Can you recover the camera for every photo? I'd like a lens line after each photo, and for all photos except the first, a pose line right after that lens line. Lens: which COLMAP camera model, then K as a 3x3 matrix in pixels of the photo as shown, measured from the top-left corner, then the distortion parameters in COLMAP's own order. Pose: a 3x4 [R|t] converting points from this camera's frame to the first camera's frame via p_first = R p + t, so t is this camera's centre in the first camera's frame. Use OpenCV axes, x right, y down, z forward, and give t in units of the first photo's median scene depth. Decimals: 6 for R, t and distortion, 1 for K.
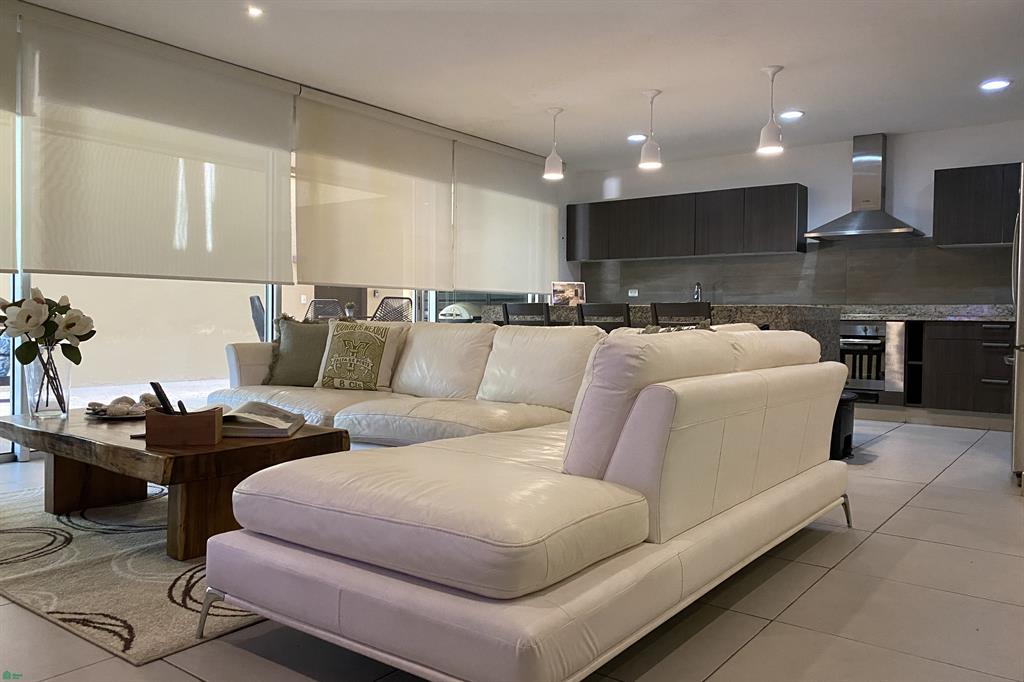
lens RADIAL K [[795.3, 0, 512.0], [0, 795.3, 341.0], [0, 0, 1]] dist [0.004224, 0.001682]
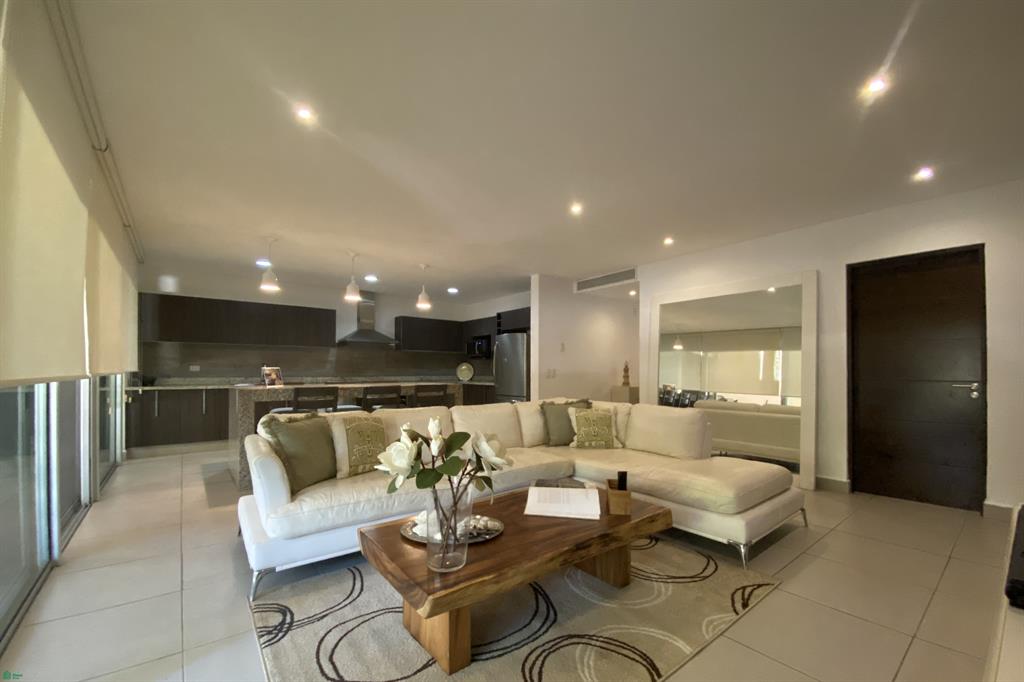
lens RADIAL K [[420.1, 0, 510.6], [0, 420.1, 374.2], [0, 0, 1]] dist [-0.000199, -0.000011]
pose [[0.253539, -0.012388, 0.967246, -0.468583], [0.032918, 0.999449, 0.004172, -0.044482], [-0.966765, 0.030782, 0.253808, 0.385238]]
